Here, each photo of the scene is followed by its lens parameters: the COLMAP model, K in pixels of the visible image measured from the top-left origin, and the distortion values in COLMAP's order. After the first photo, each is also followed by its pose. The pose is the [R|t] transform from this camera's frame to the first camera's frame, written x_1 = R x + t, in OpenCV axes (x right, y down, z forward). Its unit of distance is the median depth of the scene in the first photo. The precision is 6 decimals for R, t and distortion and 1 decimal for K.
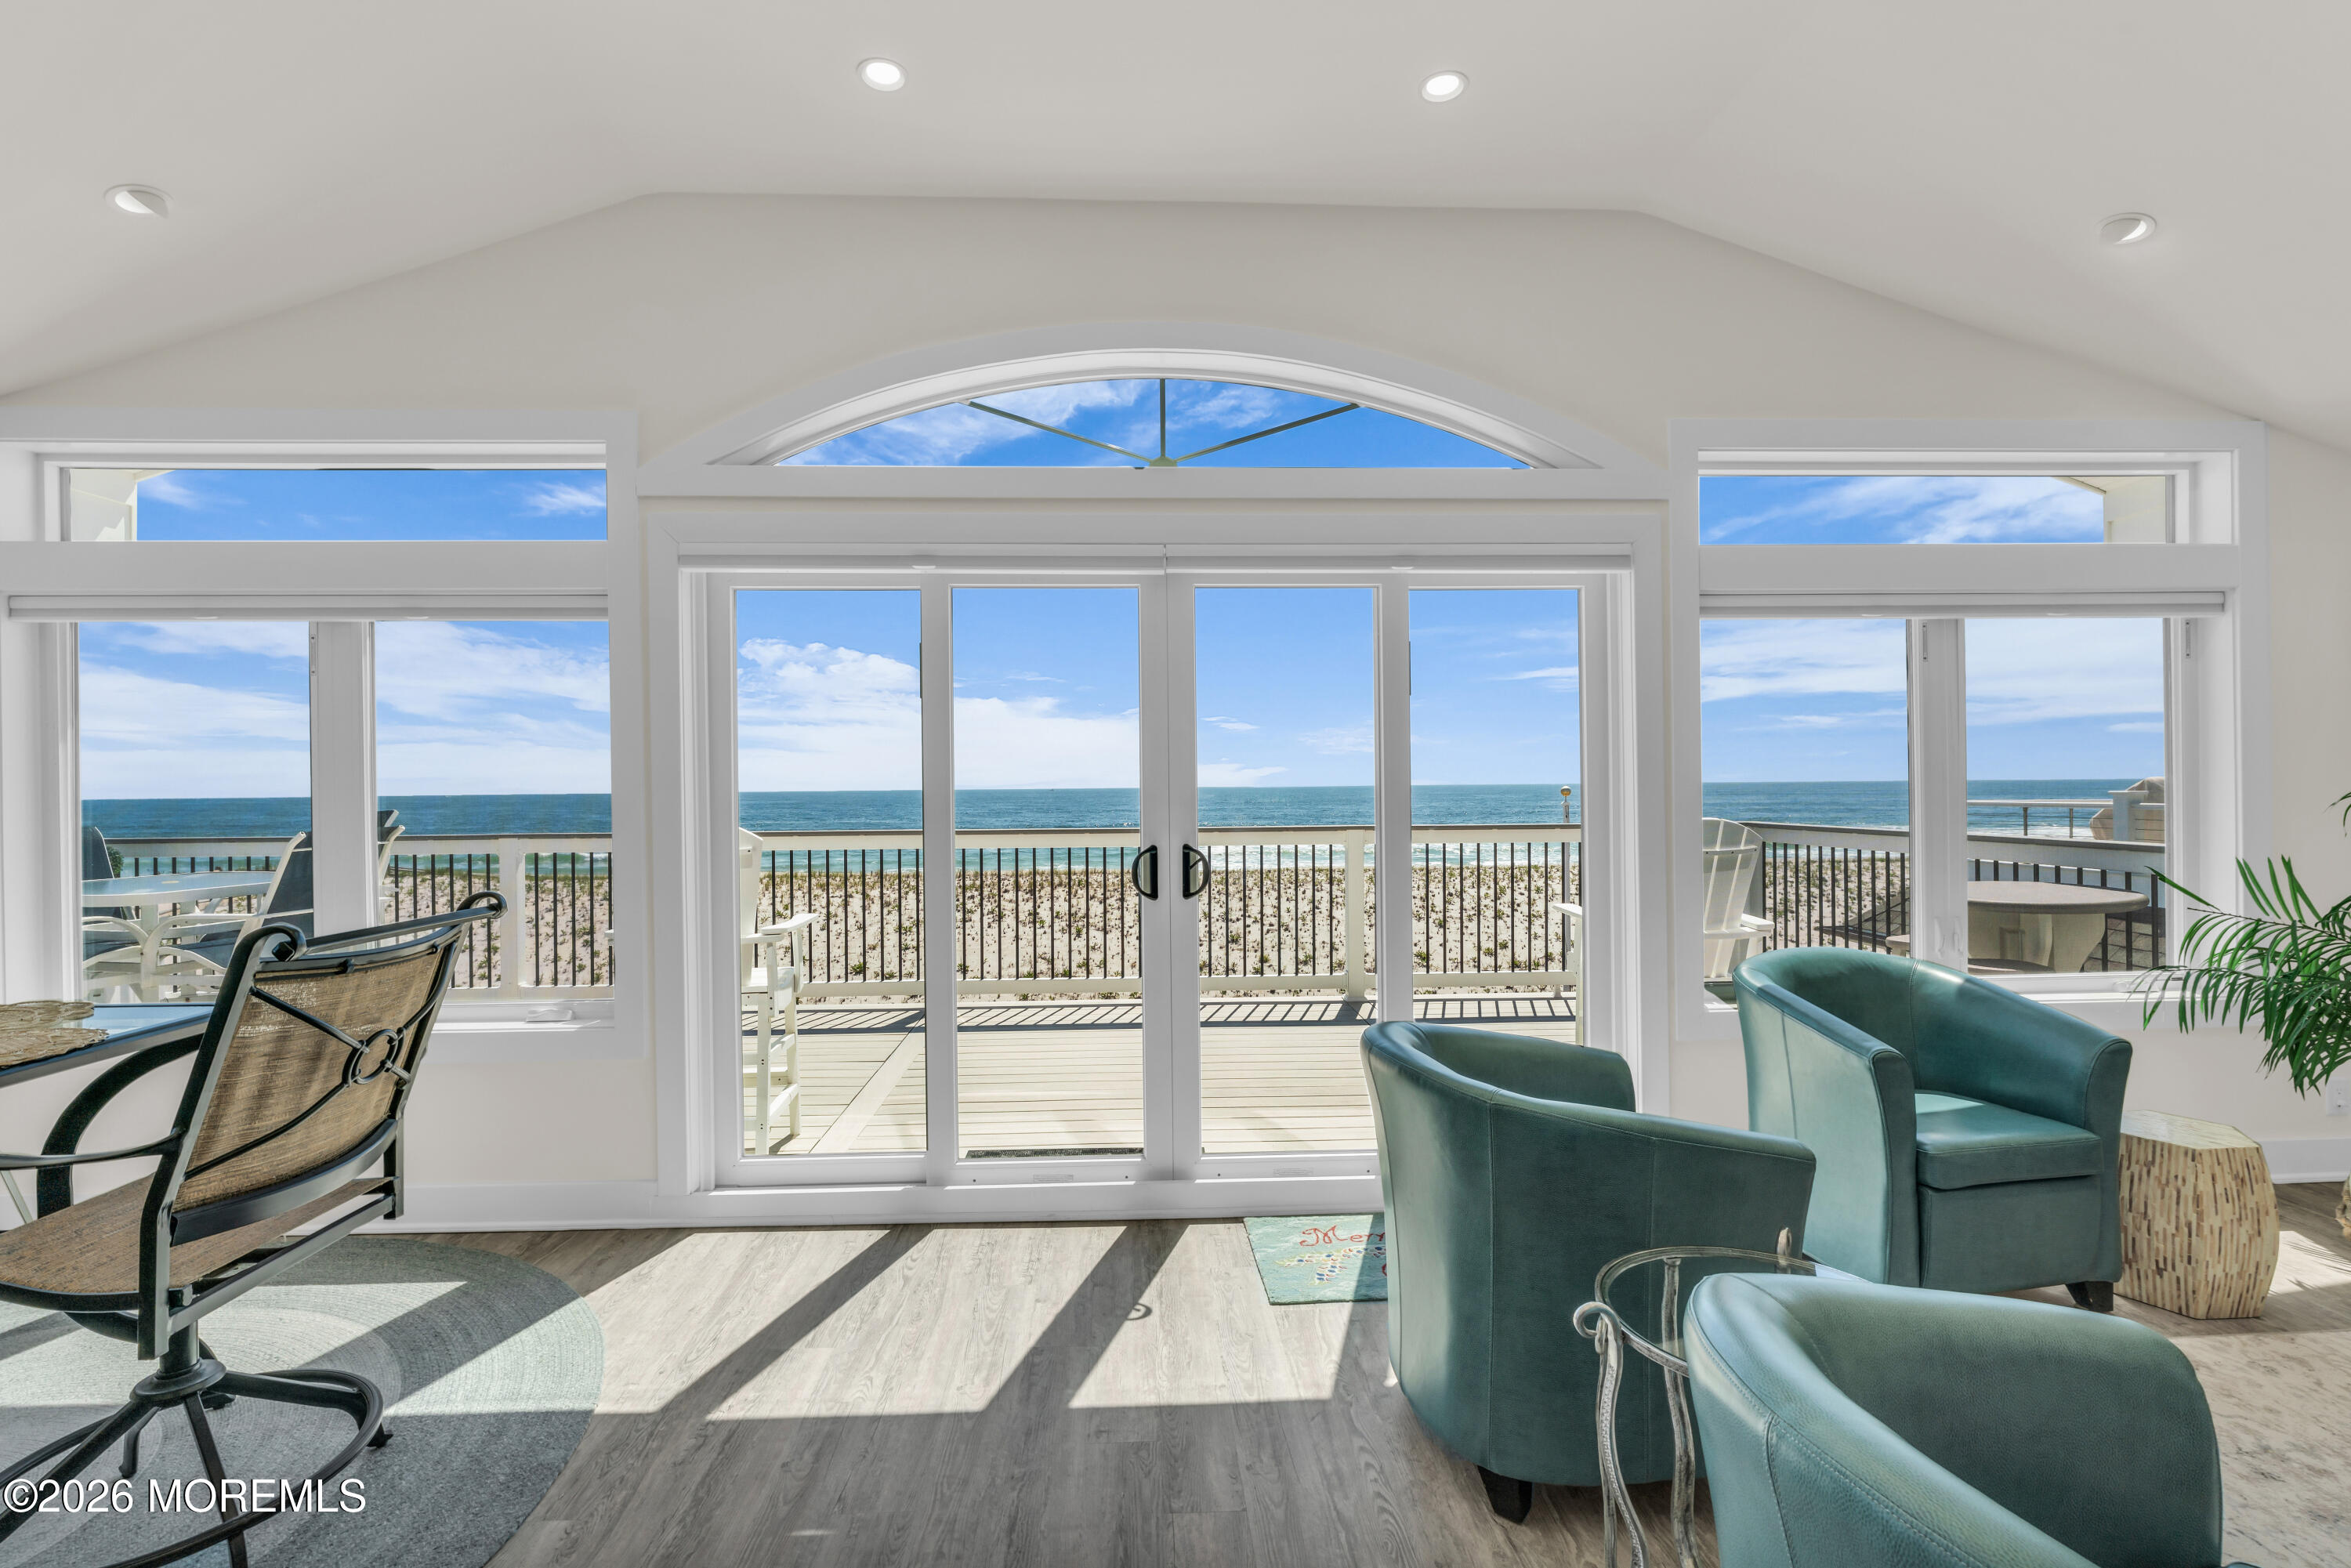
lens RADIAL K [[1066.2, 0, 1167.8], [0, 1066.2, 782.0], [0, 0, 1]] dist [-0.002445, -0.000140]
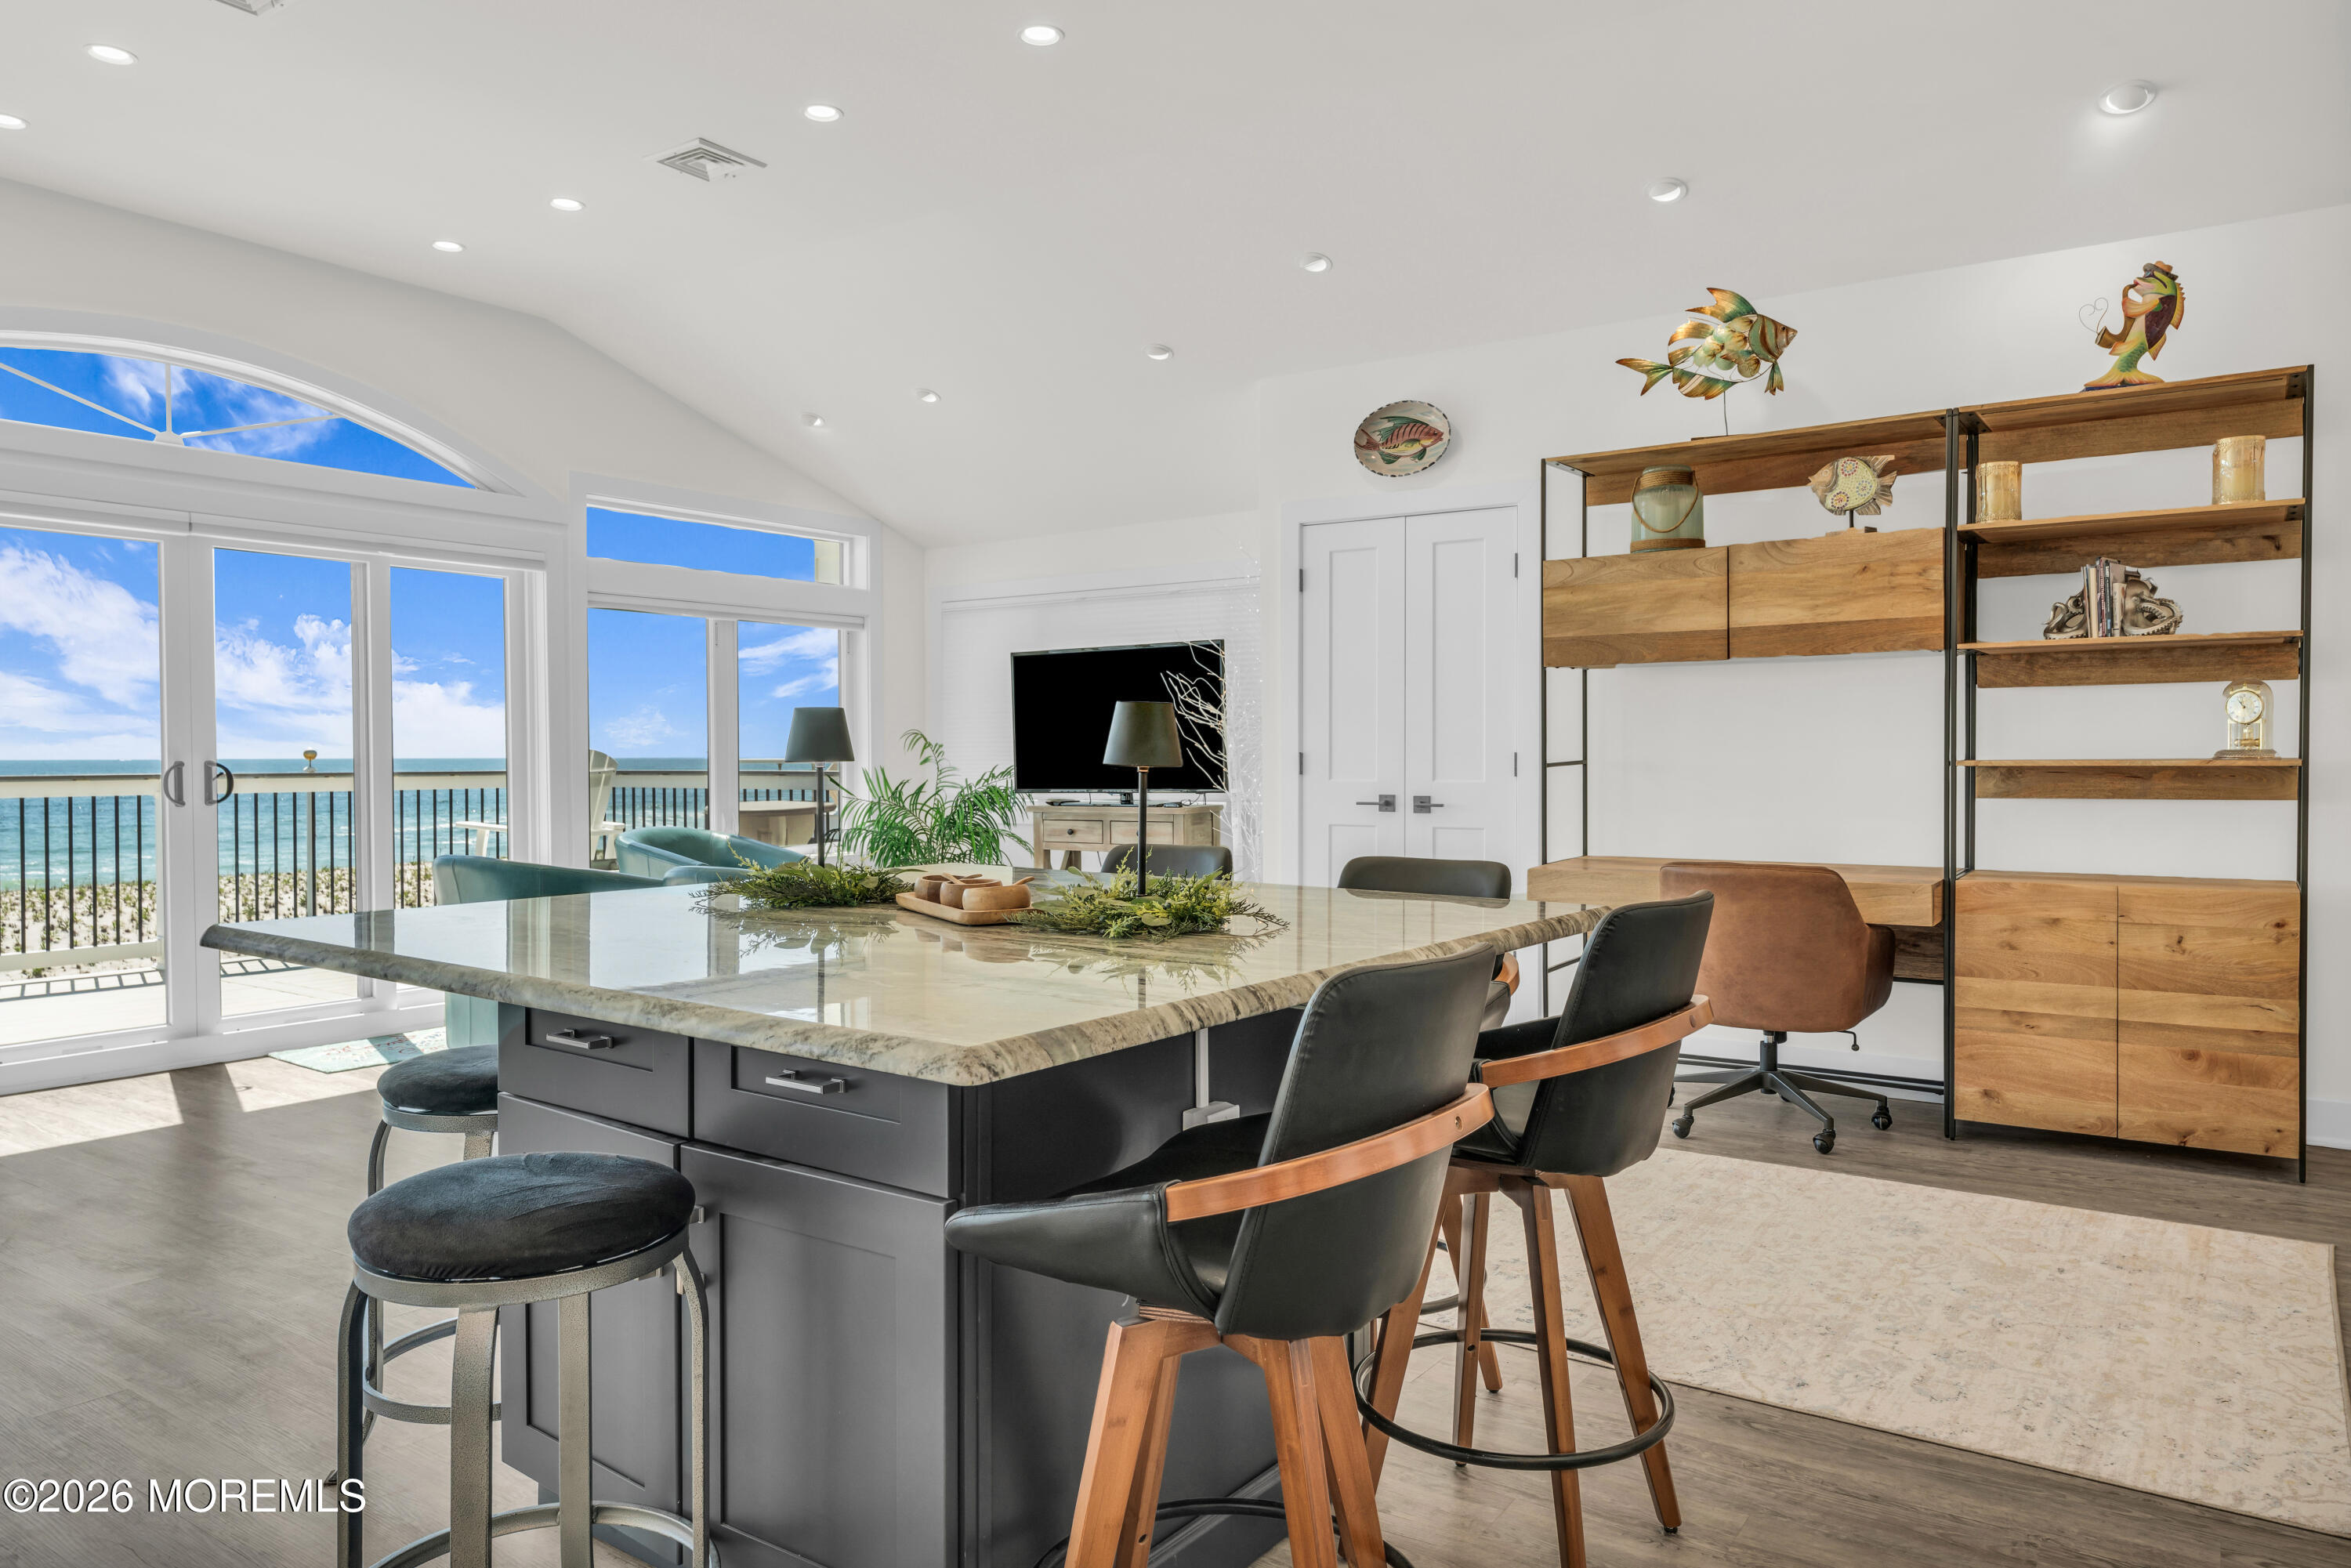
lens RADIAL K [[1534.7, 0, 1175.5], [0, 1534.7, 784.0], [0, 0, 1]] dist [0.000295, 0.000580]
pose [[0.604939, -0.007822, 0.796233, -0.718066], [-0.006148, 0.999876, 0.014494, 0.053934], [-0.796248, -0.013663, 0.604816, -0.957174]]
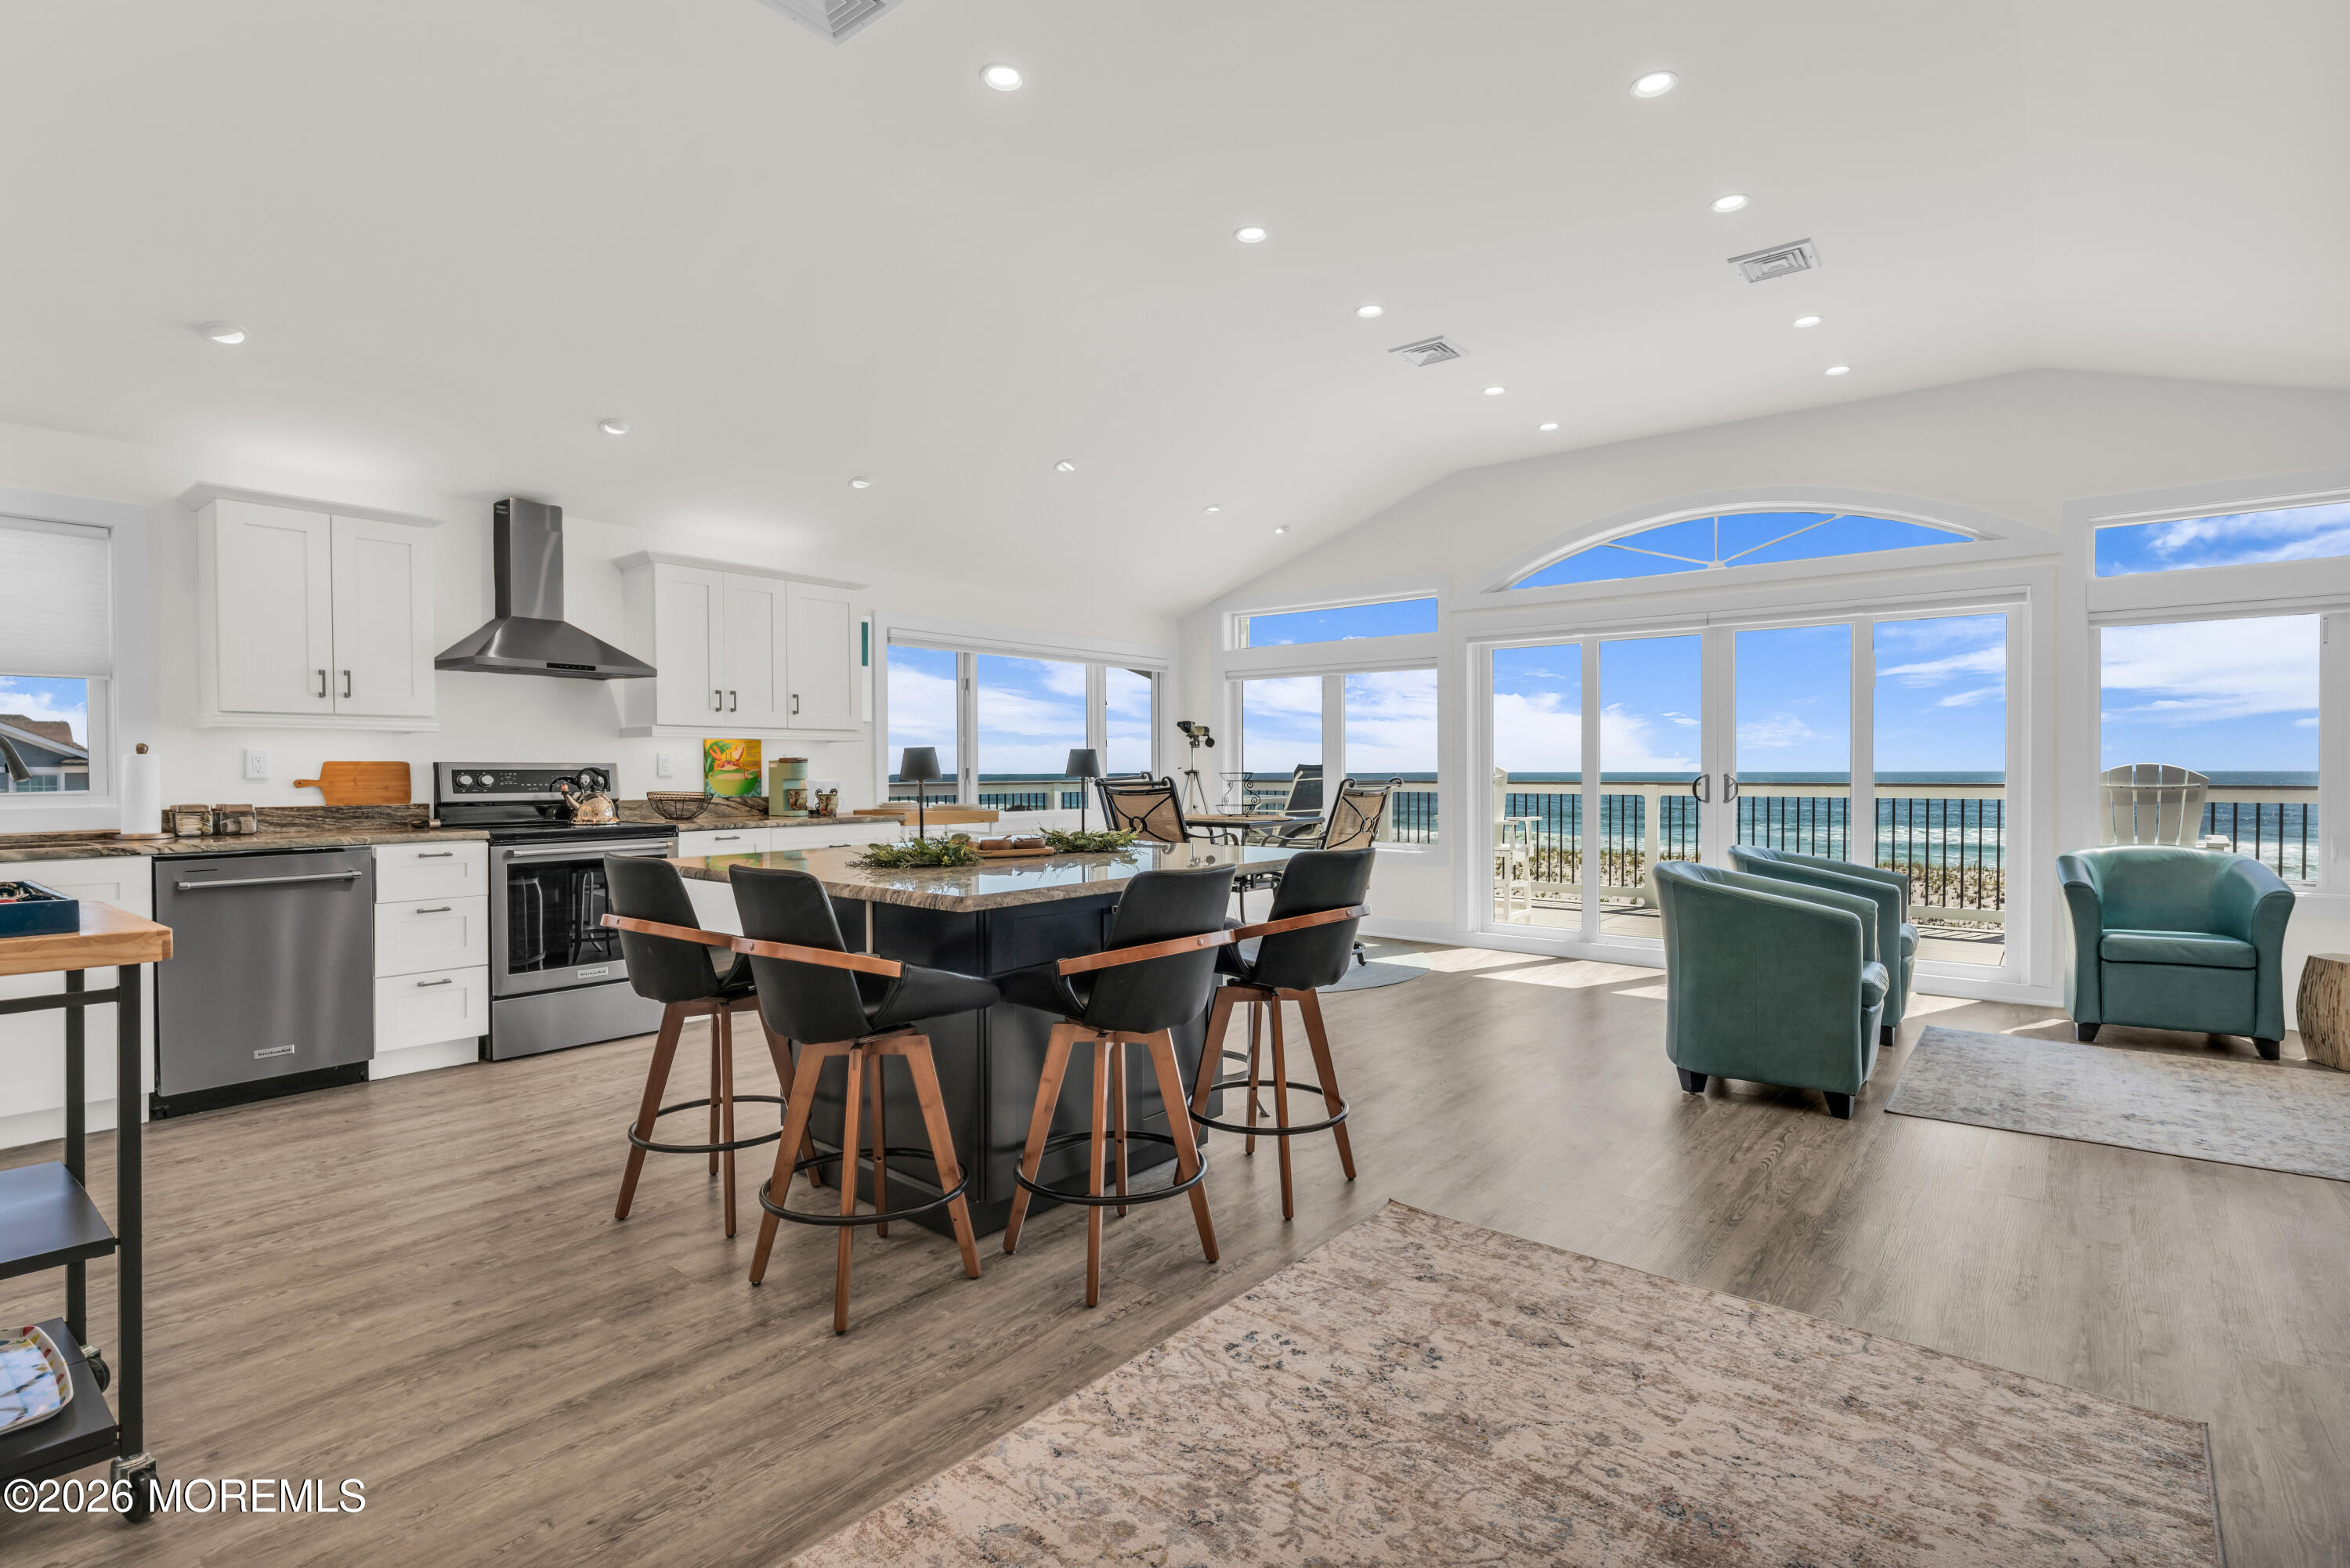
lens RADIAL K [[1132.3, 0, 1175.0], [0, 1132.3, 784.0], [0, 0, 1]] dist [0.002700, 0.000419]
pose [[0.753512, 0.015341, -0.657256, 0.603607], [-0.002717, 0.999792, 0.020221, 0.039778], [0.657429, -0.013451, 0.753396, -1.115040]]
